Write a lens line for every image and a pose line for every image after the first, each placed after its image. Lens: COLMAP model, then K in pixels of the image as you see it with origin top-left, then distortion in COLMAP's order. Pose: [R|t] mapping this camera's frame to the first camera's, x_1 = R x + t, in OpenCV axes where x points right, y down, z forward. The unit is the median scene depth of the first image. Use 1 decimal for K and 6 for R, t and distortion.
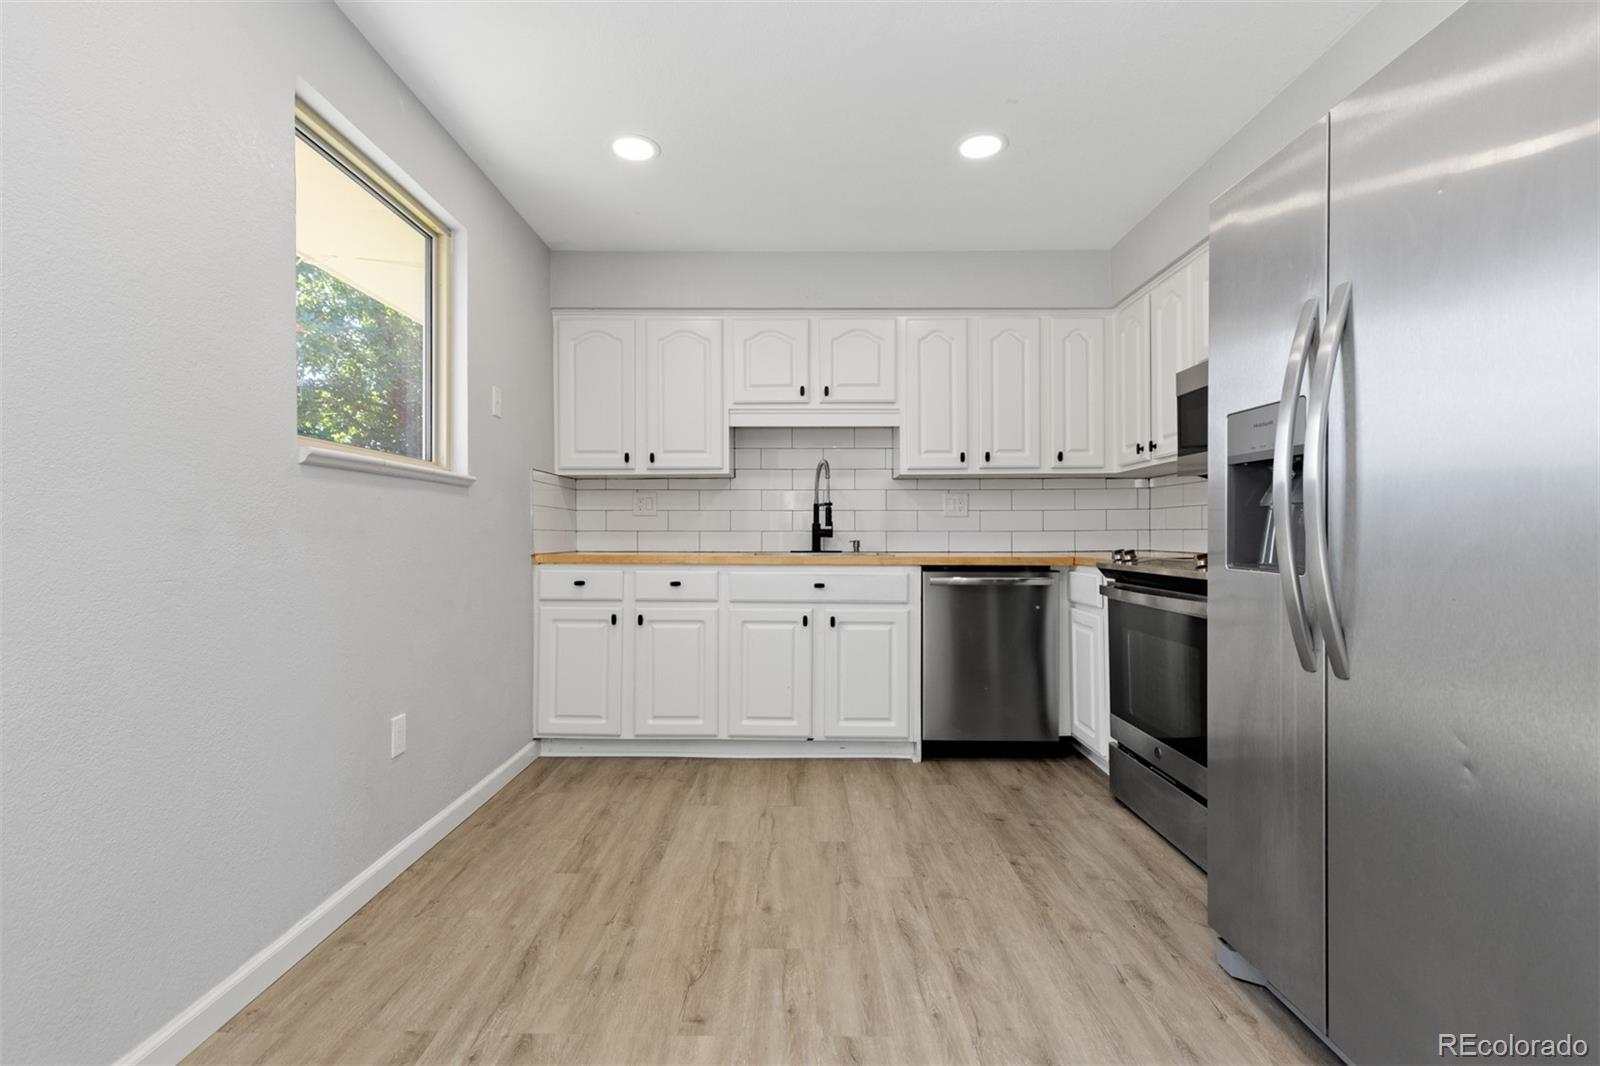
lens RADIAL K [[729.0, 0, 794.8], [0, 729.0, 528.8], [0, 0, 1]] dist [0.014225, -0.002637]
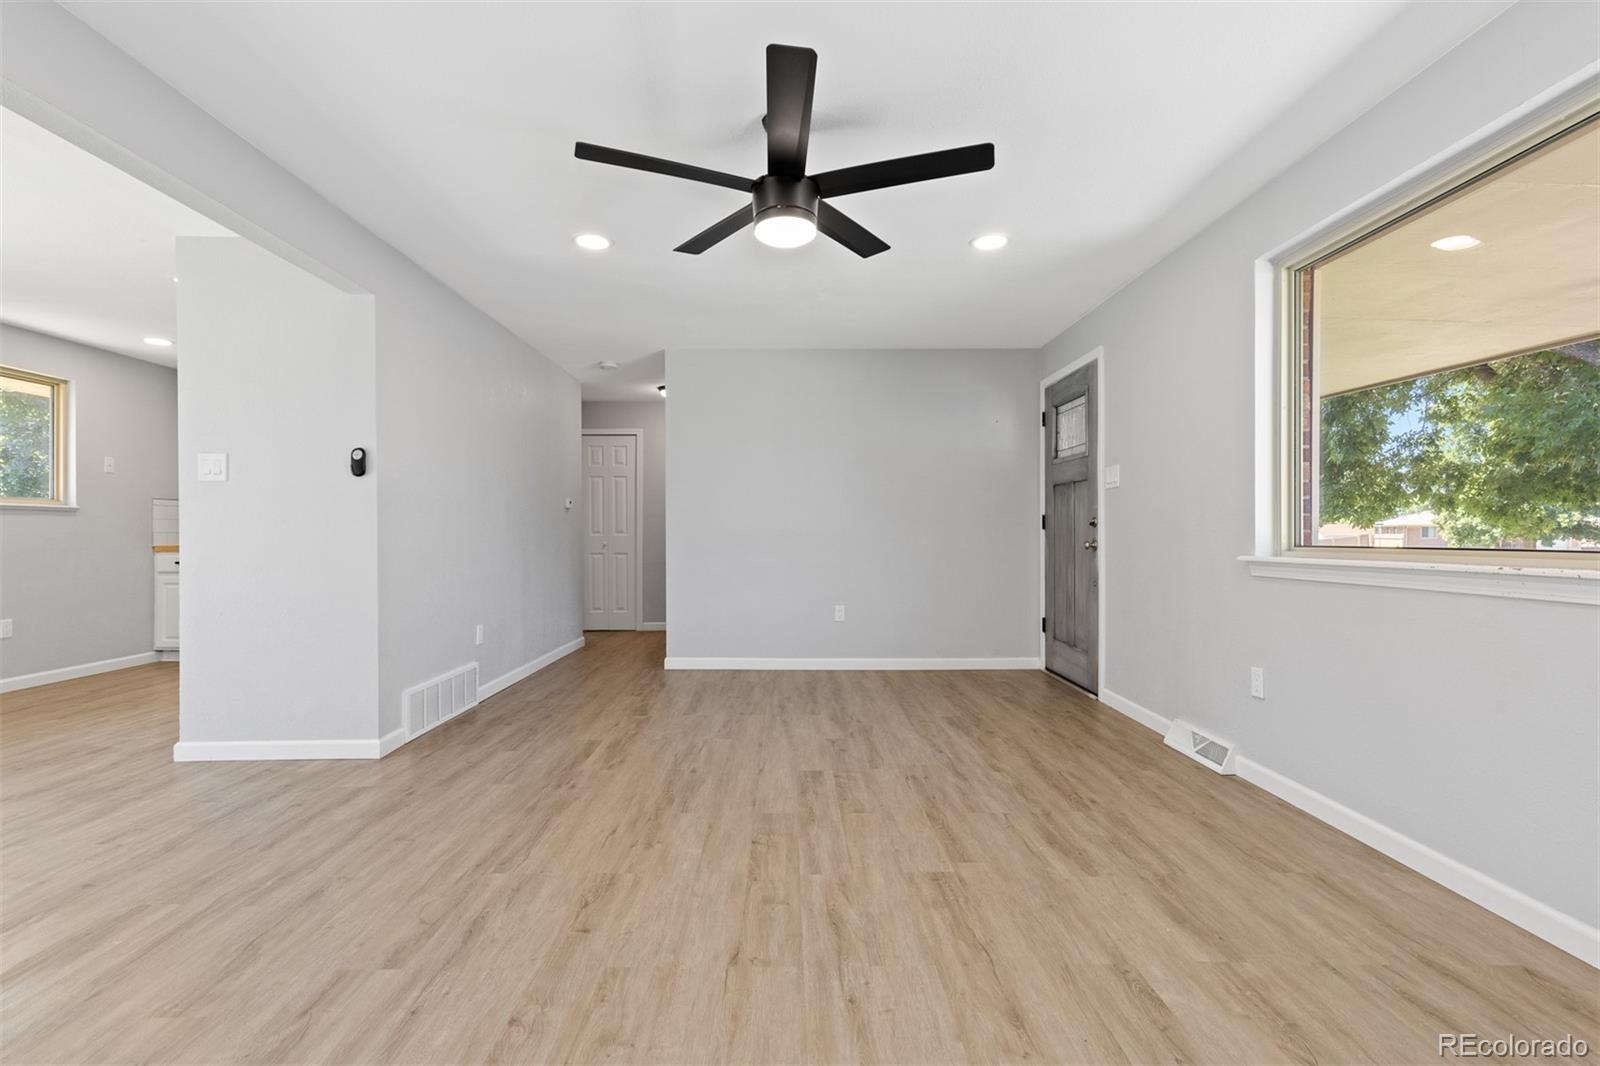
lens RADIAL K [[729.0, 0, 788.3], [0, 729.0, 541.0], [0, 0, 1]] dist [0.014225, -0.002637]
pose [[0.999967, -0.001816, 0.007936, 1.199575], [0.001634, 0.999737, 0.022864, -0.018629], [-0.007975, -0.022850, 0.999707, -0.823388]]
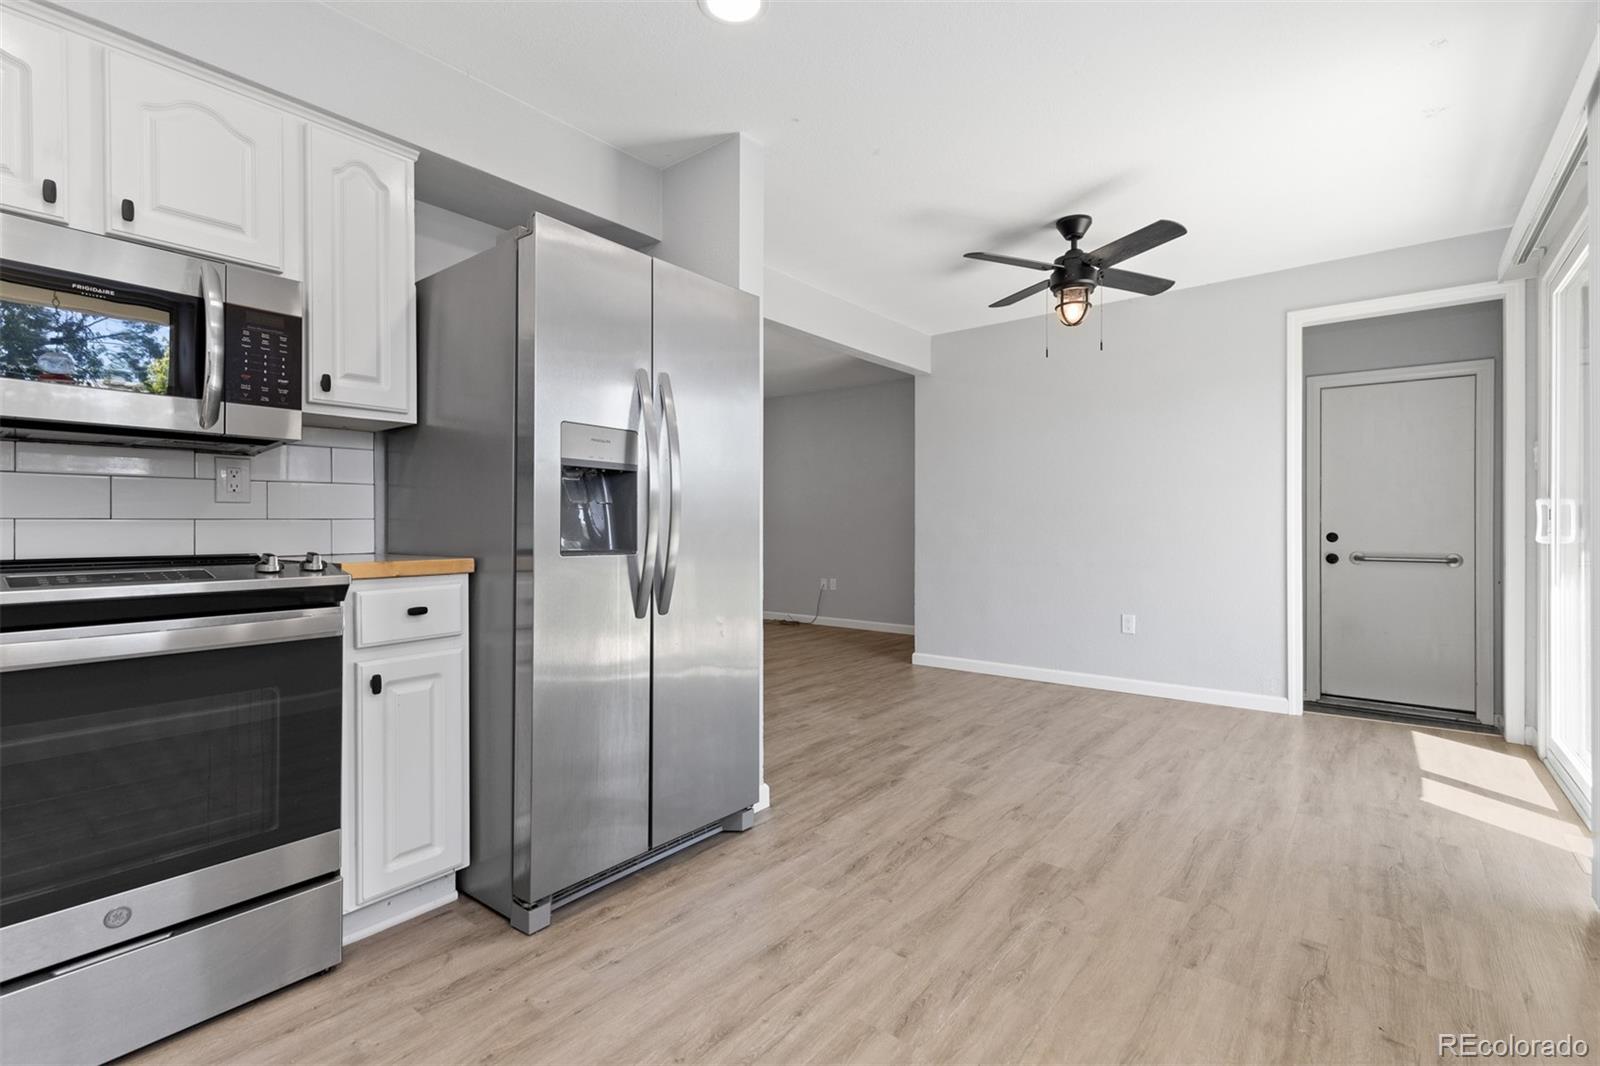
lens RADIAL K [[729.0, 0, 794.4], [0, 729.0, 532.6], [0, 0, 1]] dist [0.014225, -0.002637]
pose [[-0.784802, -0.002428, 0.619742, -0.197810], [-0.004659, 0.999987, -0.001983, 0.009212], [-0.619729, -0.004444, -0.784803, 0.855878]]
